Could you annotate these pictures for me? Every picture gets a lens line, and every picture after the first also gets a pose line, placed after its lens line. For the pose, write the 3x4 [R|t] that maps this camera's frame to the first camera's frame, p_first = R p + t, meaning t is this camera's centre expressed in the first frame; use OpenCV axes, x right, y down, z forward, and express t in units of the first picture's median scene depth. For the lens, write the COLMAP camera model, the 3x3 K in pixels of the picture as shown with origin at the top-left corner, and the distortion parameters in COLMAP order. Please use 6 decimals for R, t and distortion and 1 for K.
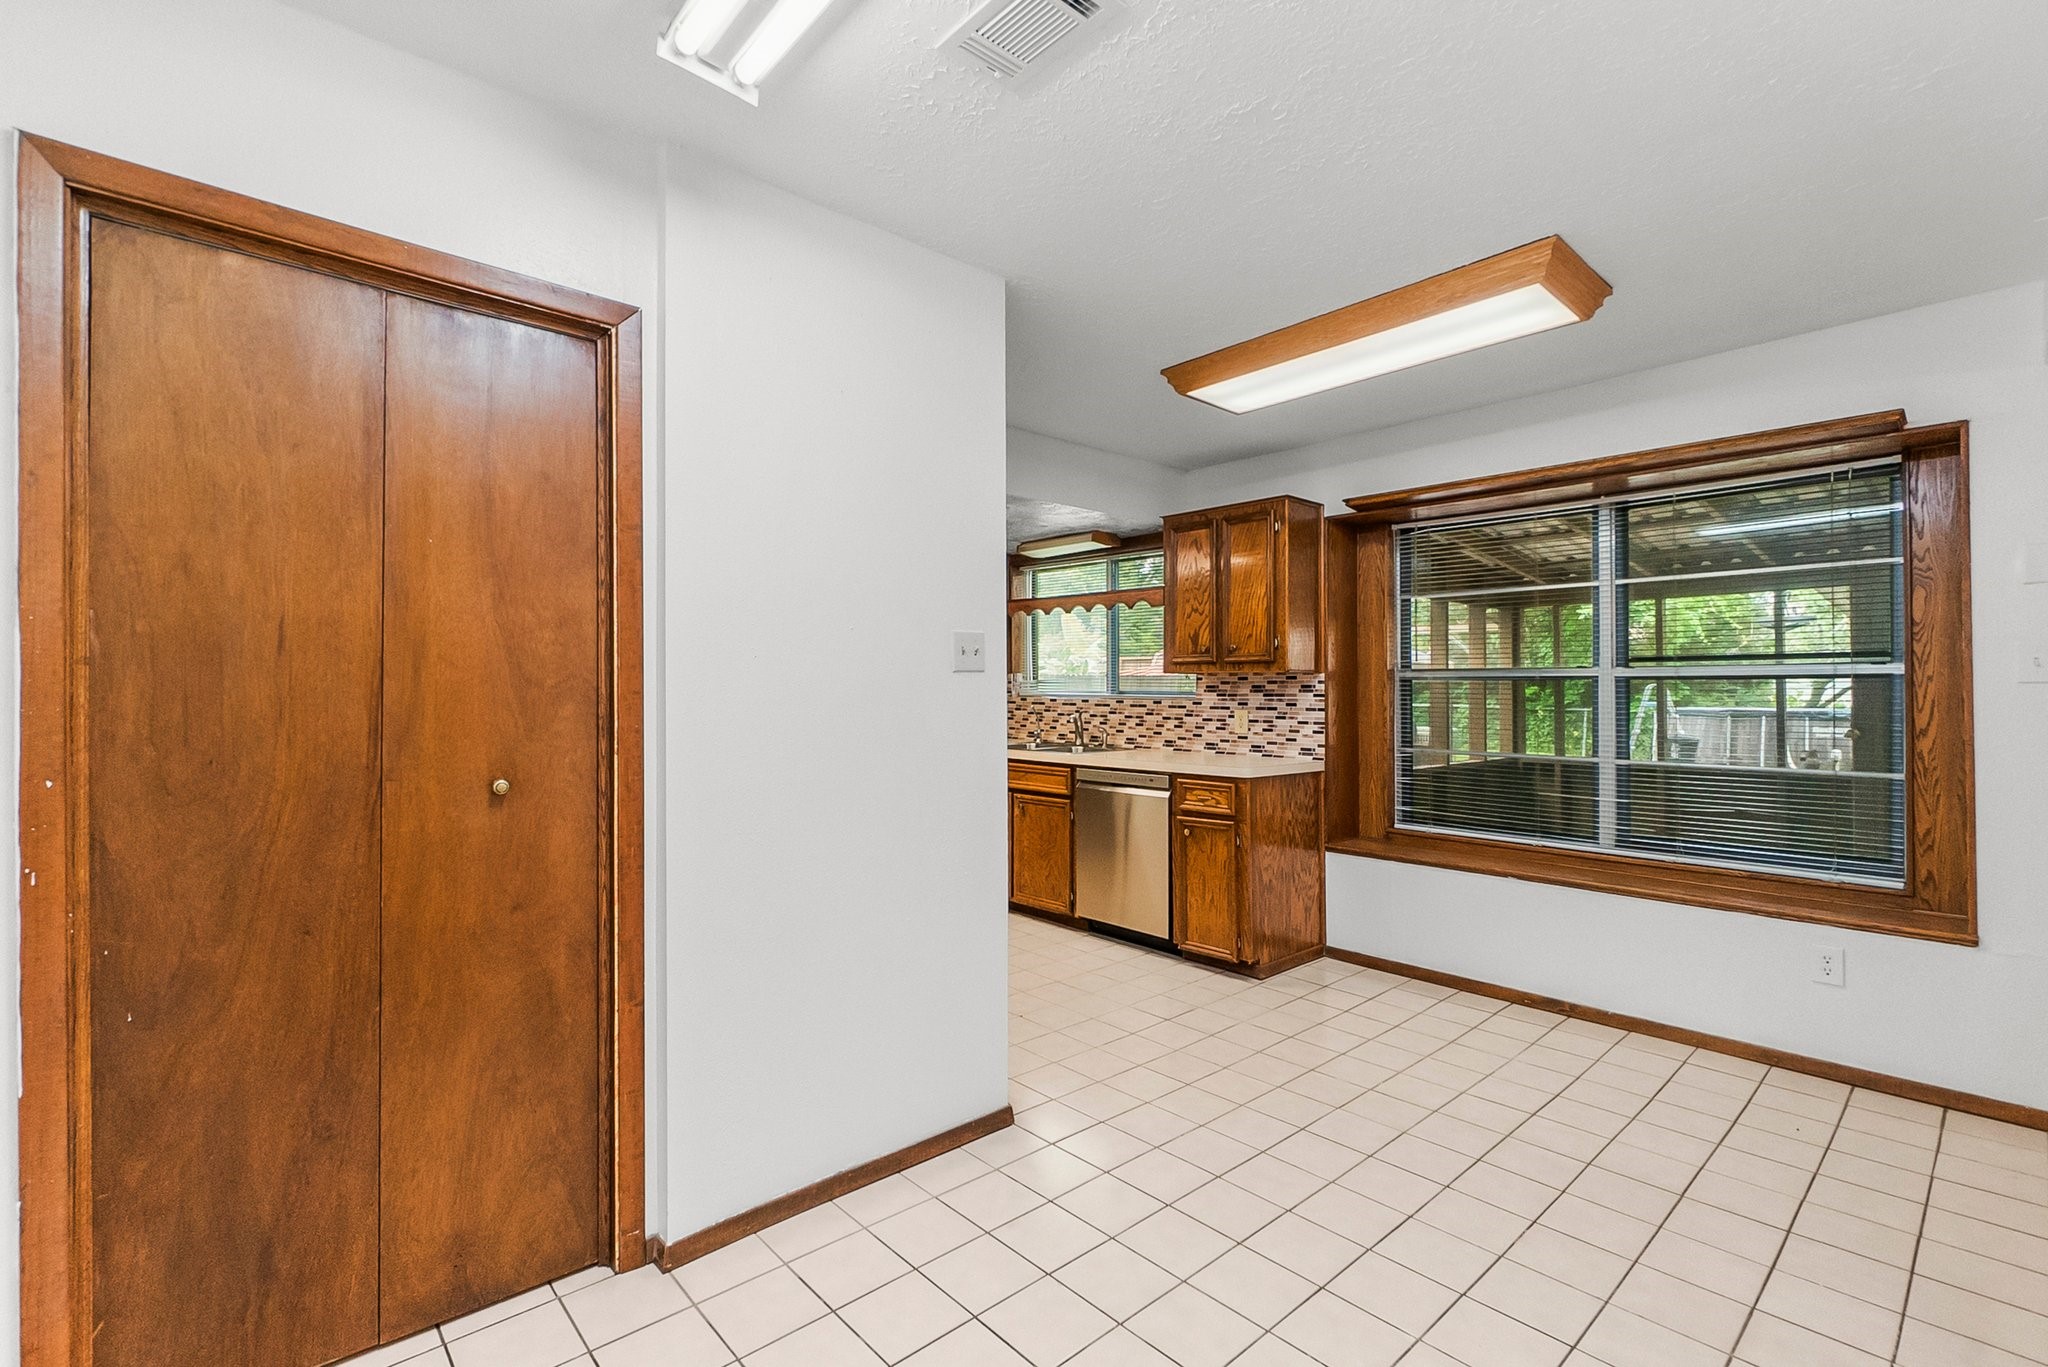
lens RADIAL K [[891.2, 0, 1014.6], [0, 891.2, 682.8], [0, 0, 1]] dist [-0.003109, -0.000414]
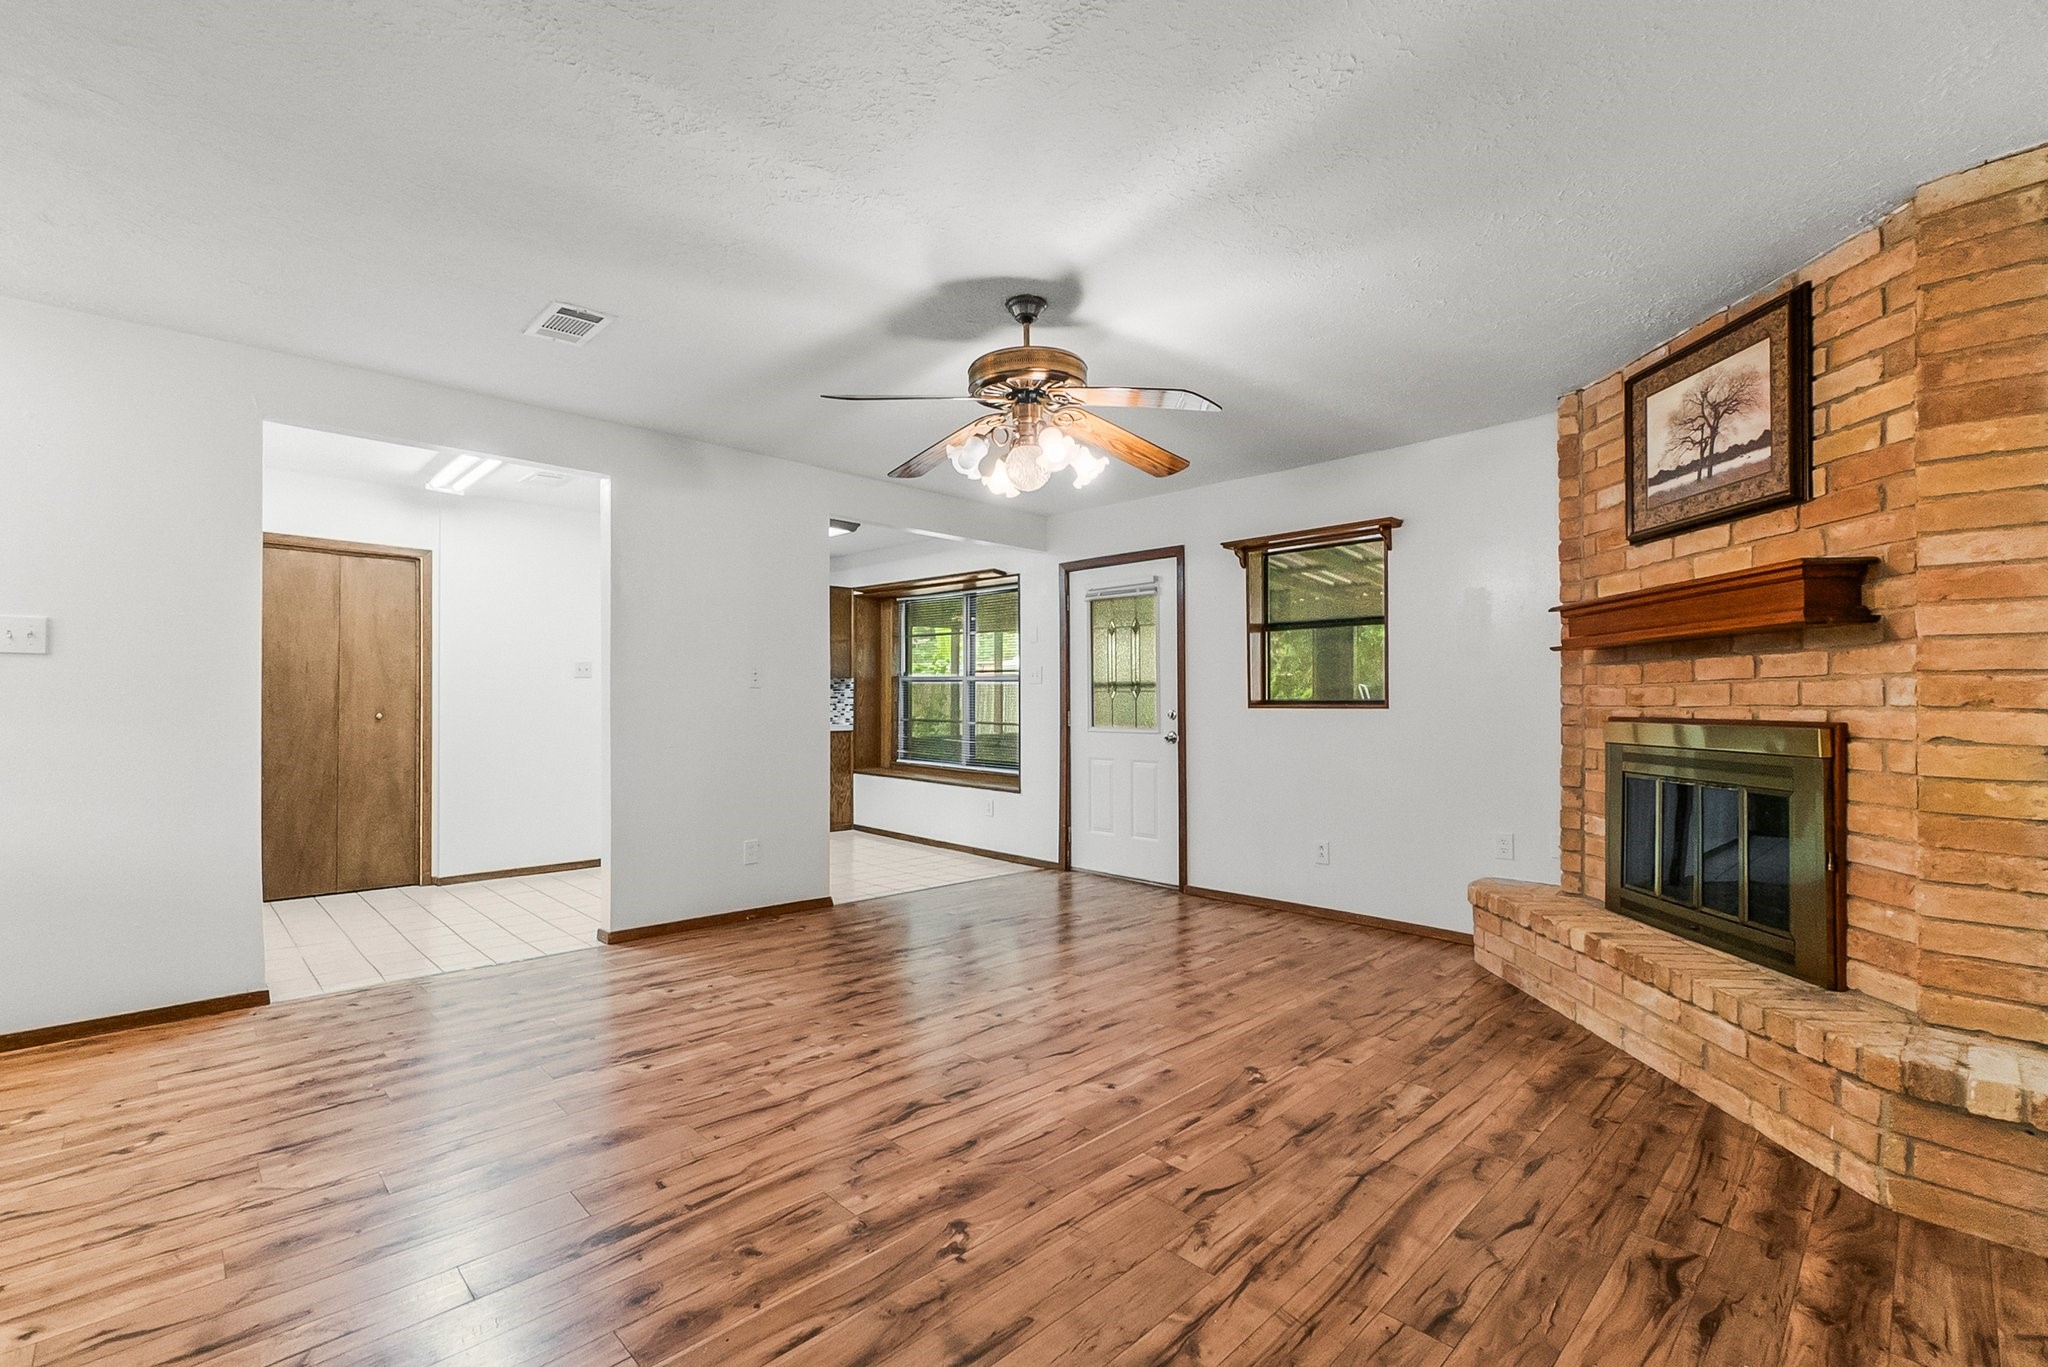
lens RADIAL K [[891.2, 0, 991.4], [0, 891.2, 687.5], [0, 0, 1]] dist [-0.003109, -0.000414]
pose [[0.999646, 0.001949, 0.026547, 0.592806], [-0.001990, 0.999997, 0.001493, 0.005837], [-0.026544, -0.001545, 0.999646, -0.864538]]
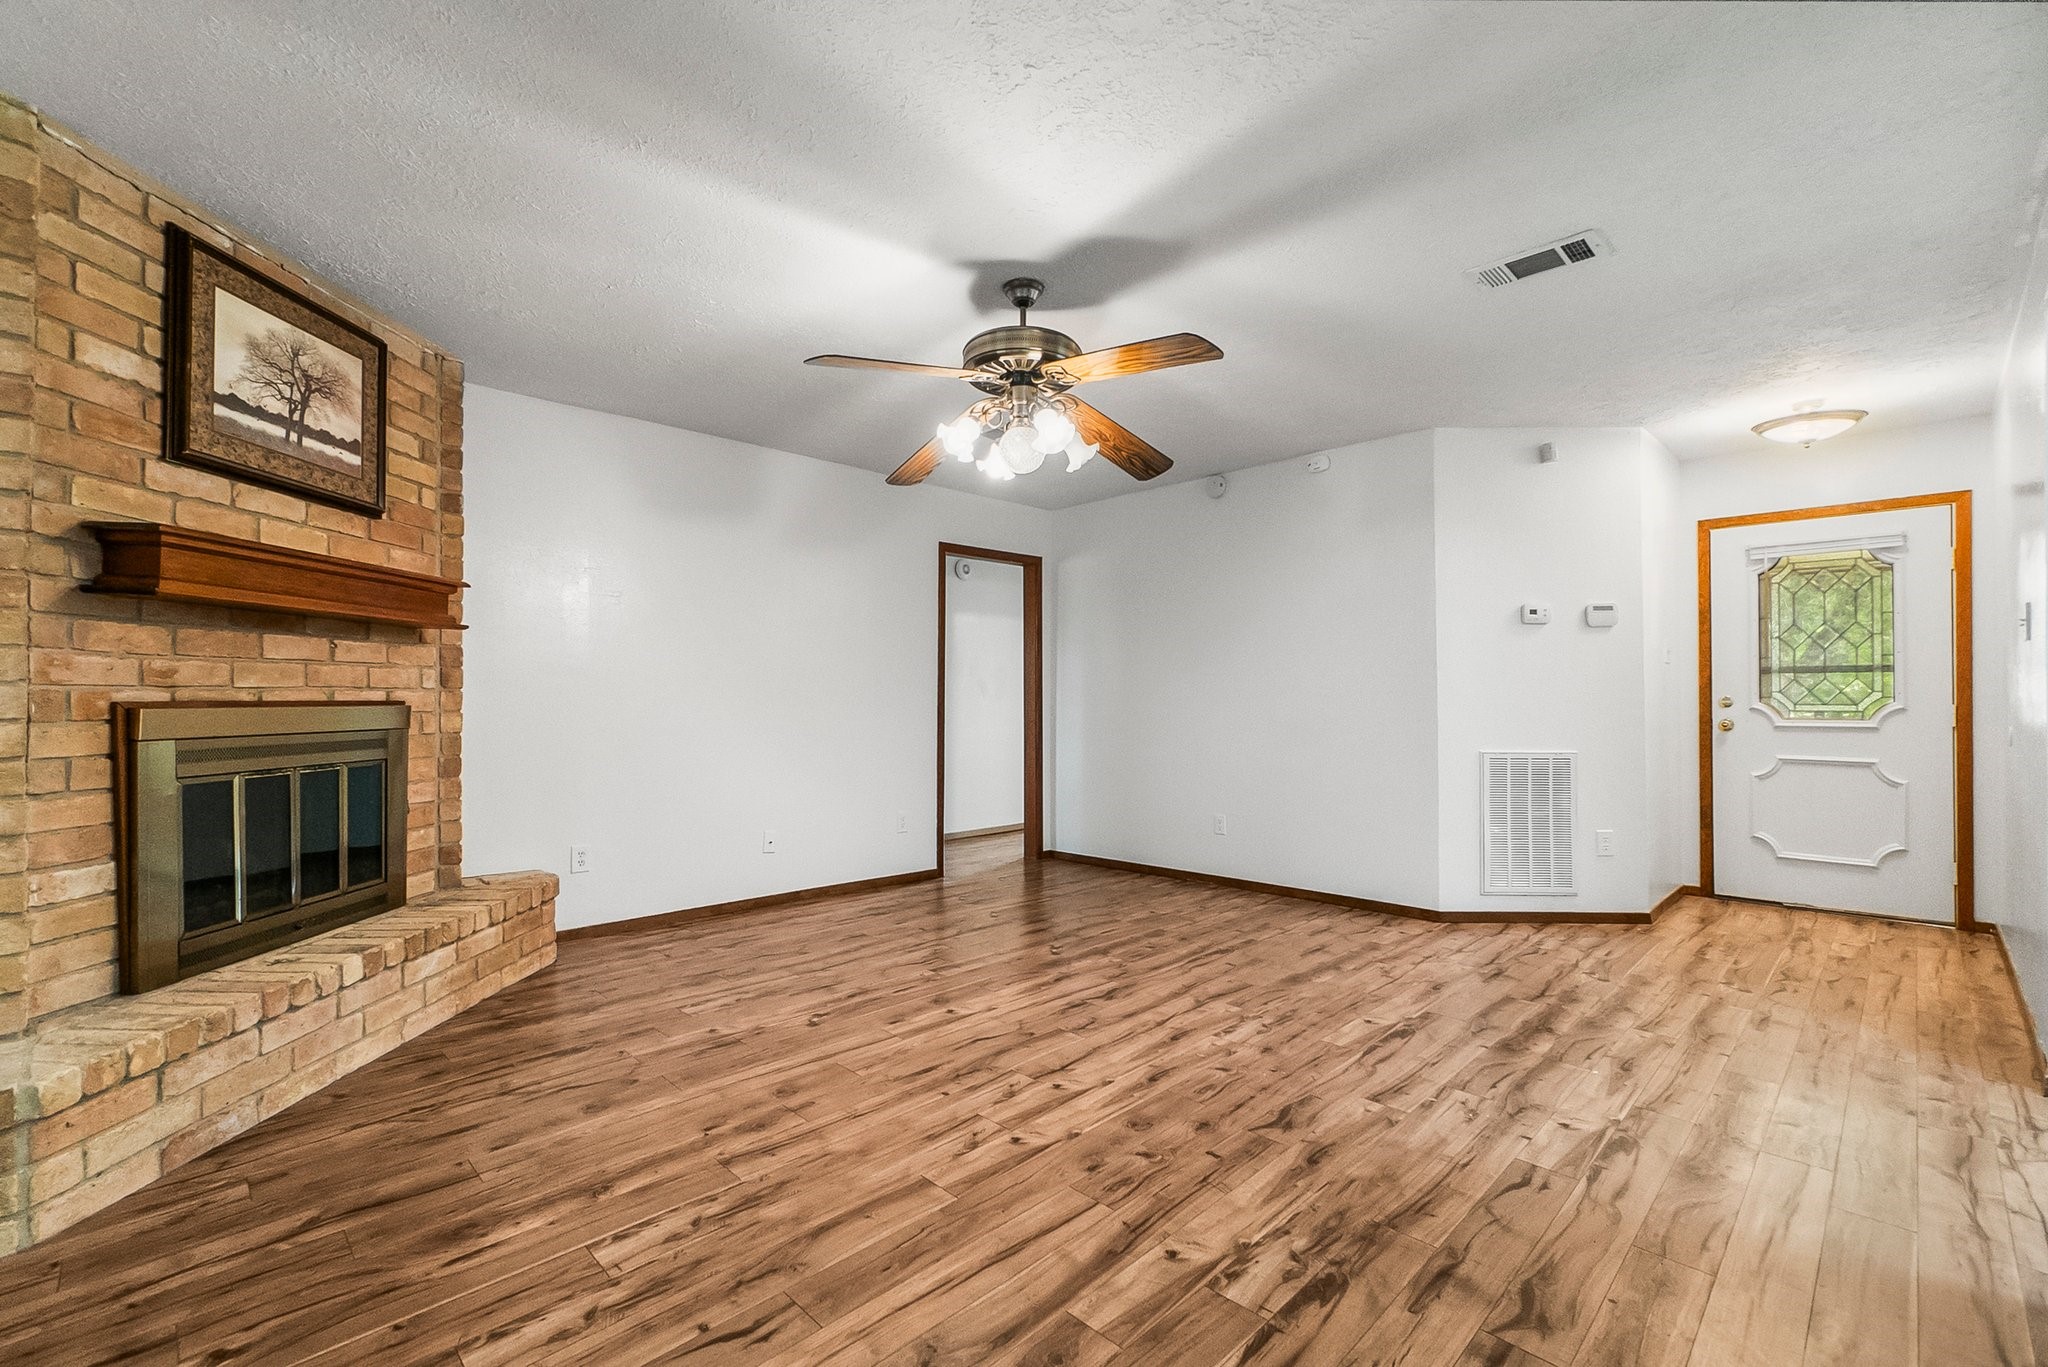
lens RADIAL K [[891.2, 0, 996.9], [0, 891.2, 693.4], [0, 0, 1]] dist [-0.003109, -0.000414]
pose [[-0.999298, -0.001463, -0.037447, 0.682330], [-0.000597, 0.999733, -0.023120, 0.039814], [0.037471, -0.023082, -0.999031, 0.497472]]
